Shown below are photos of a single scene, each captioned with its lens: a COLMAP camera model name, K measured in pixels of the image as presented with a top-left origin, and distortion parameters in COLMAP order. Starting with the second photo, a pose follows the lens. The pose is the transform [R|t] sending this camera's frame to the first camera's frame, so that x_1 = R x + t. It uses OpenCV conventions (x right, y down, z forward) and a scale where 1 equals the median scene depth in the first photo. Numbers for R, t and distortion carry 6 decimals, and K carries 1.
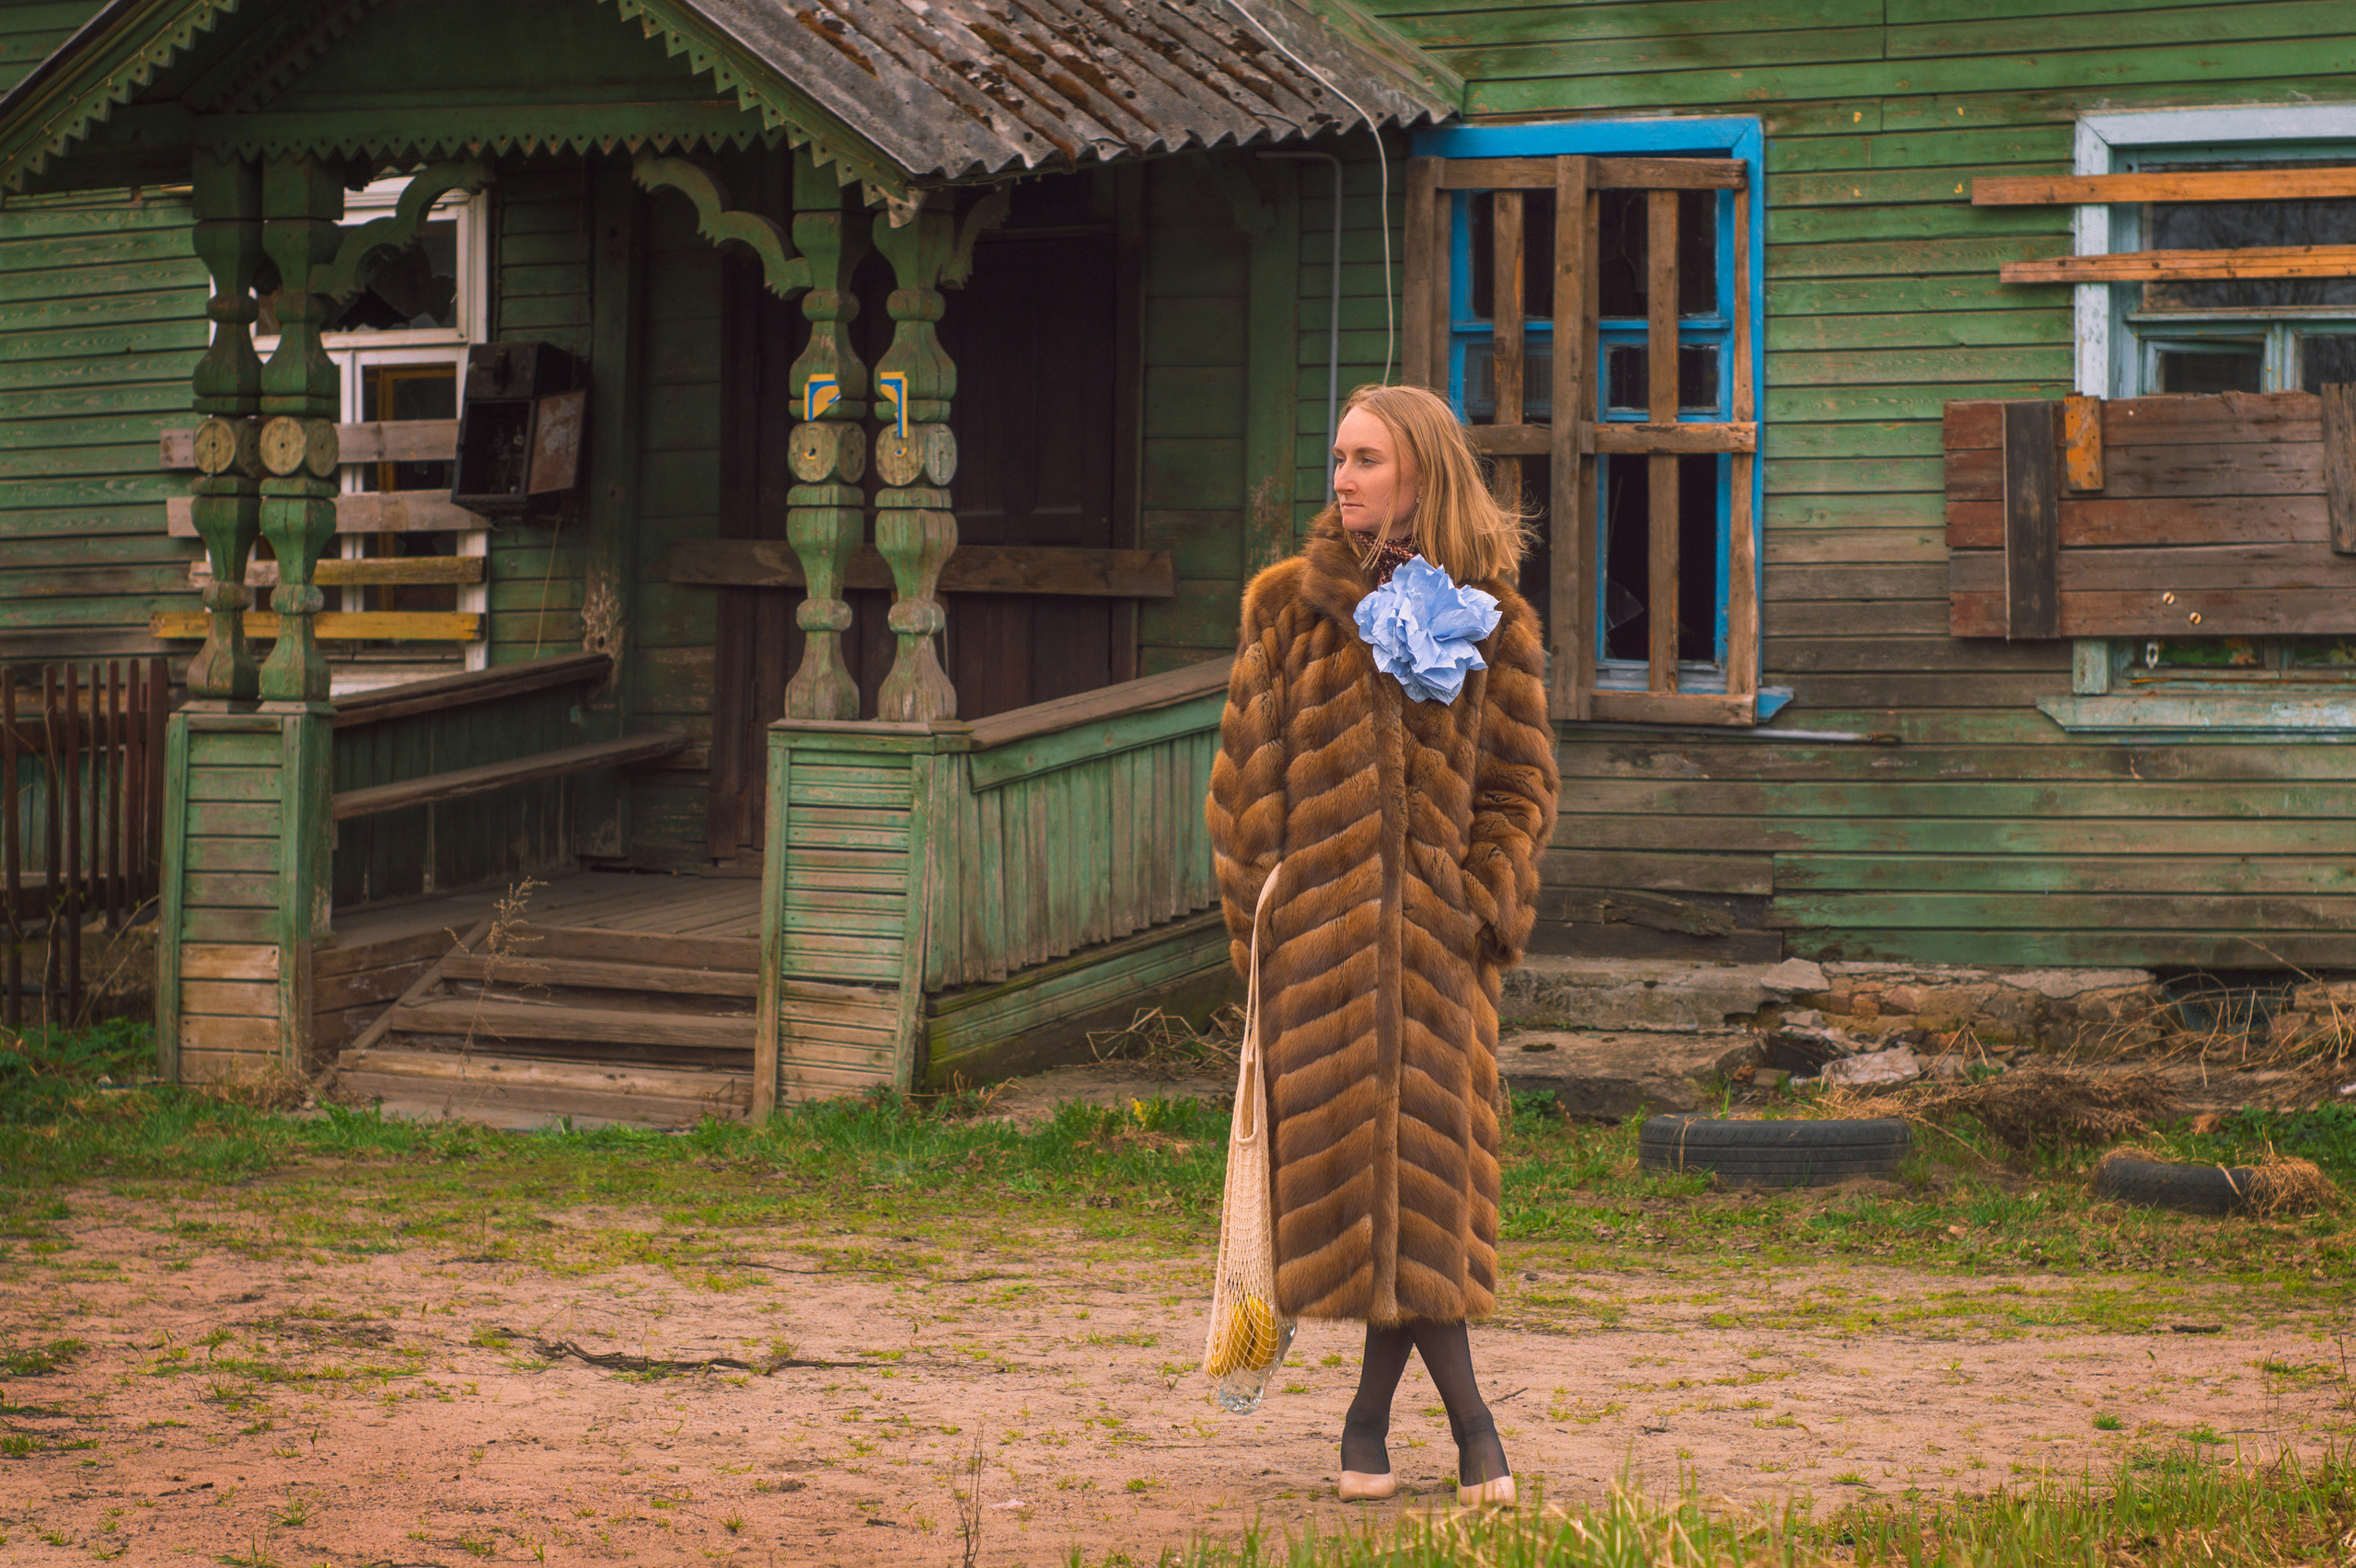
lens RADIAL K [[4983.9, 0, 1178.0], [0, 4983.9, 784.0], [0, 0, 1]] dist [-0.365561, 2.762823]
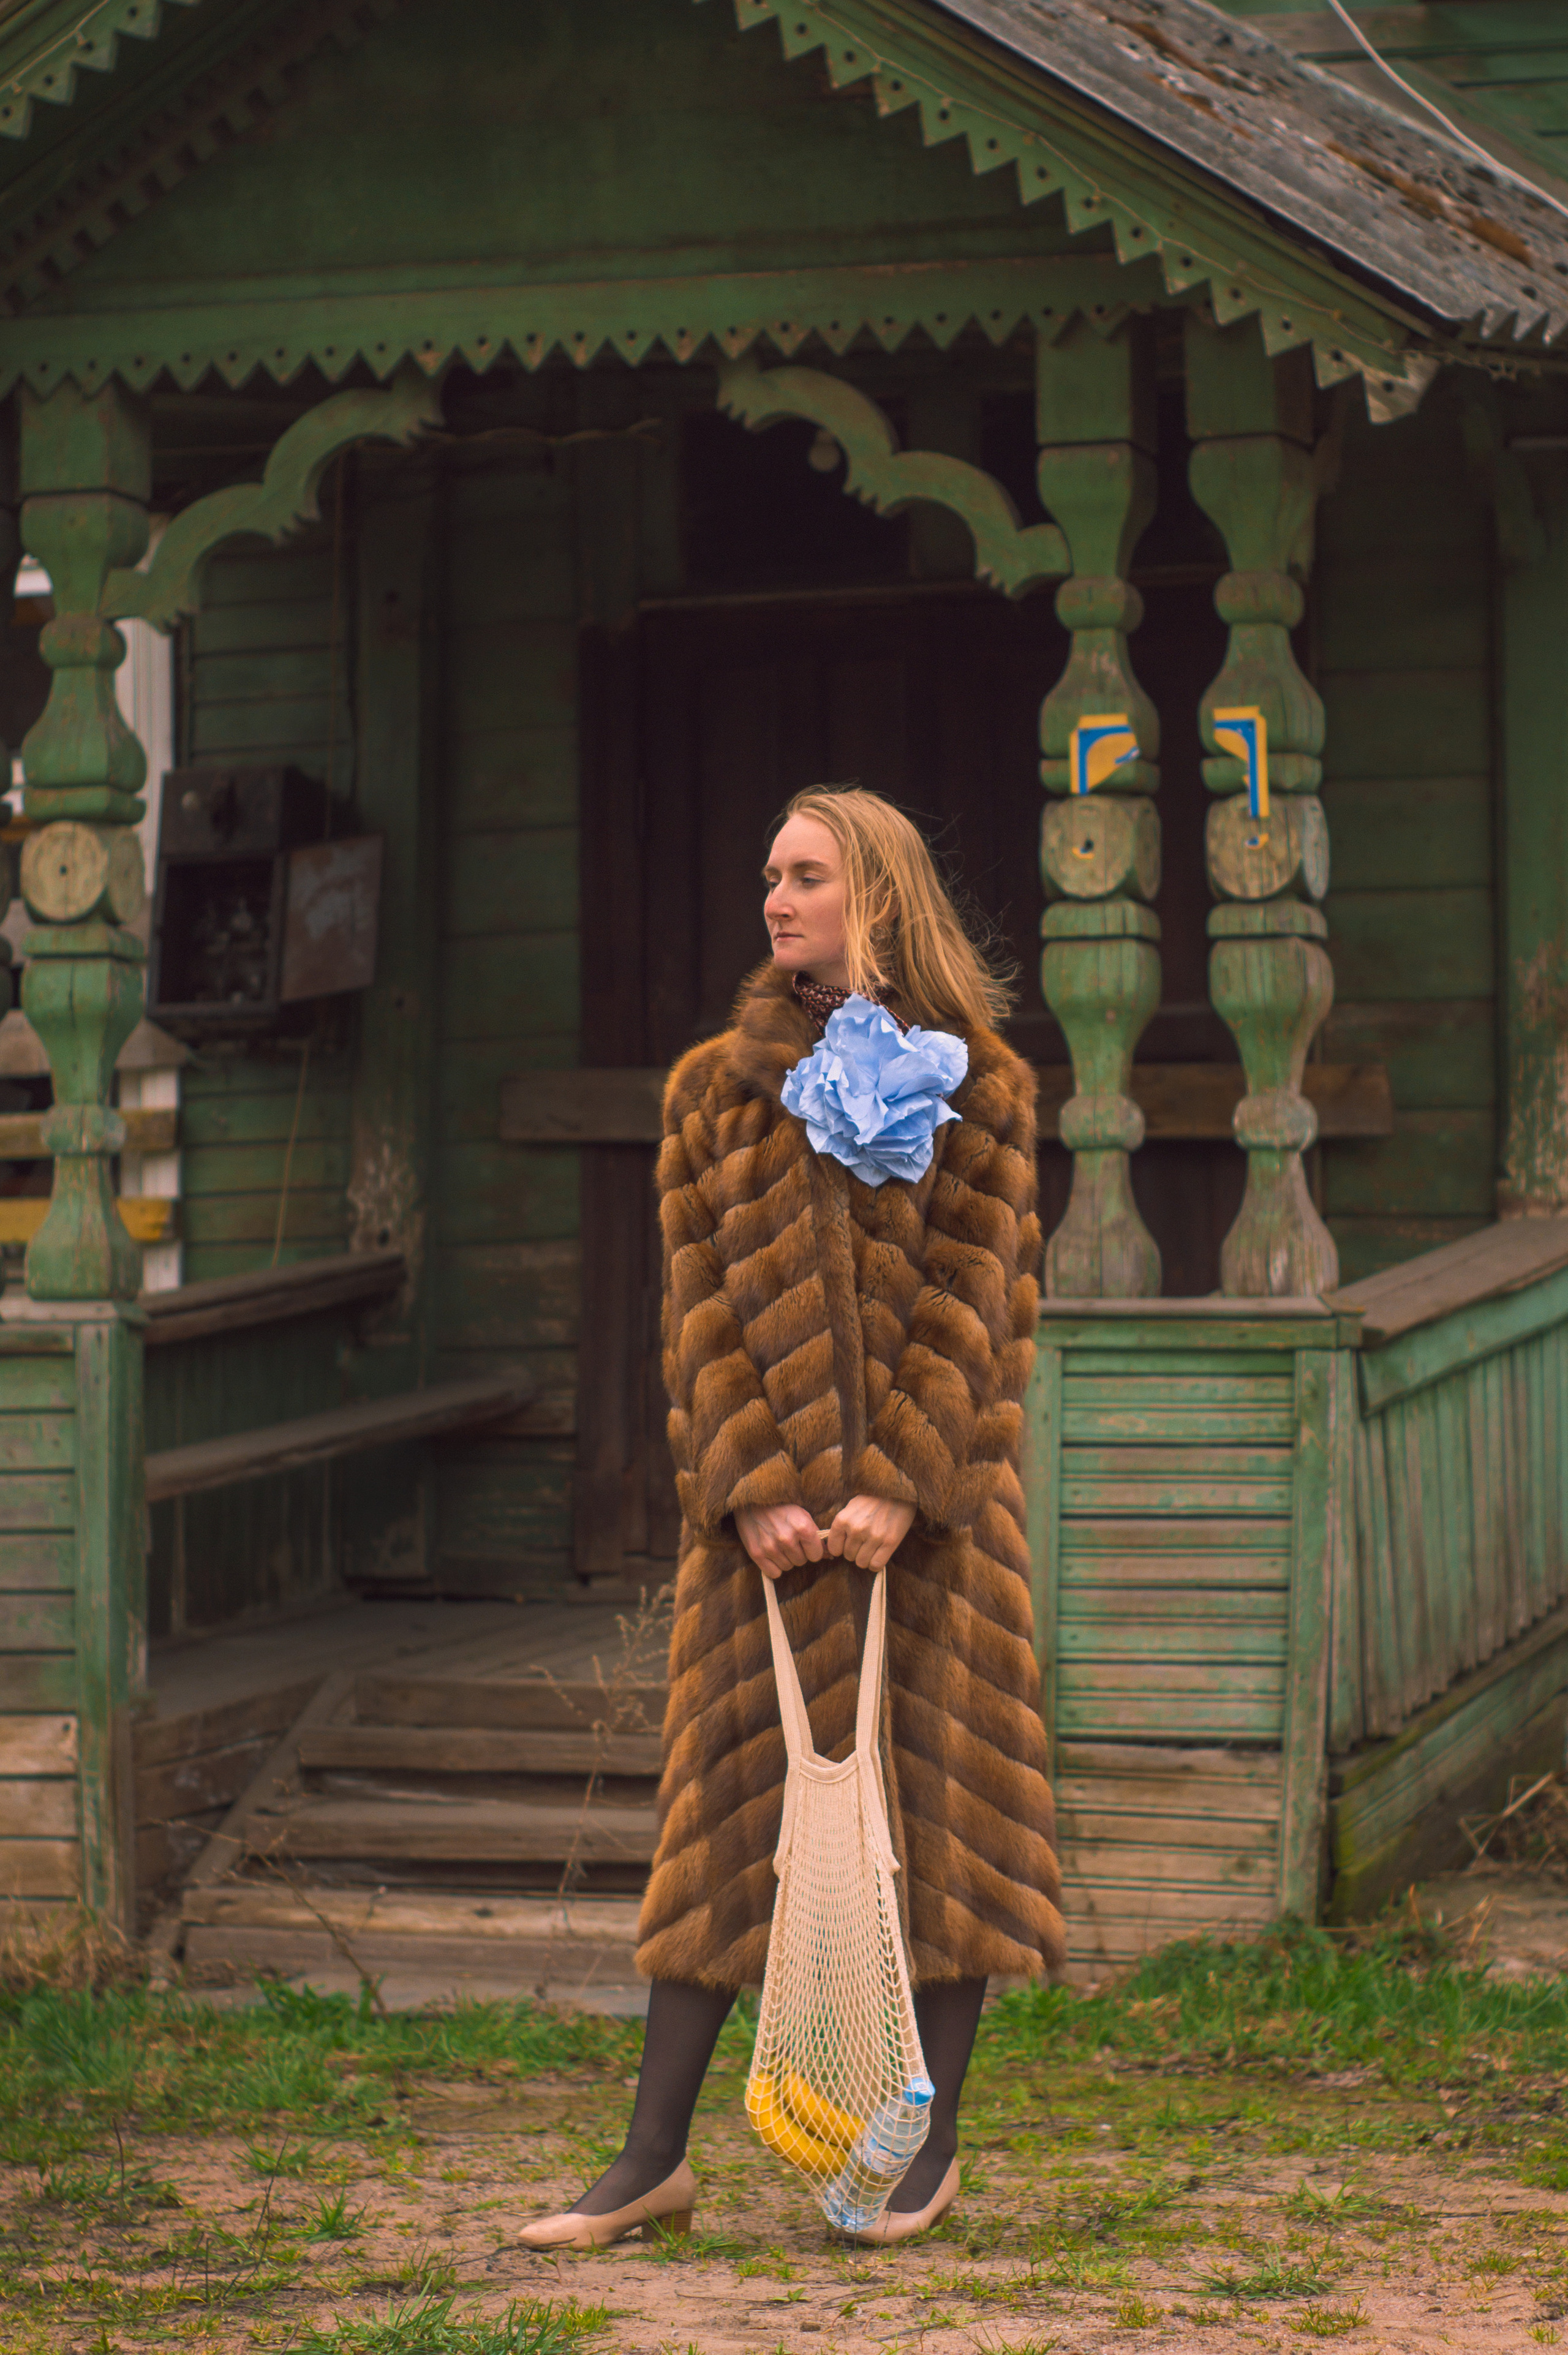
lens RADIAL K [[5569.7, 0, 784.0], [0, 5569.7, 1177.5], [0, 0, 1]] dist [-0.387854, 4.107706]
pose [[0.988729, -0.012225, 0.149219, -0.208144], [0.023096, 0.997185, -0.071340, 0.018836], [-0.147927, 0.073983, 0.986227, 0.354588]]
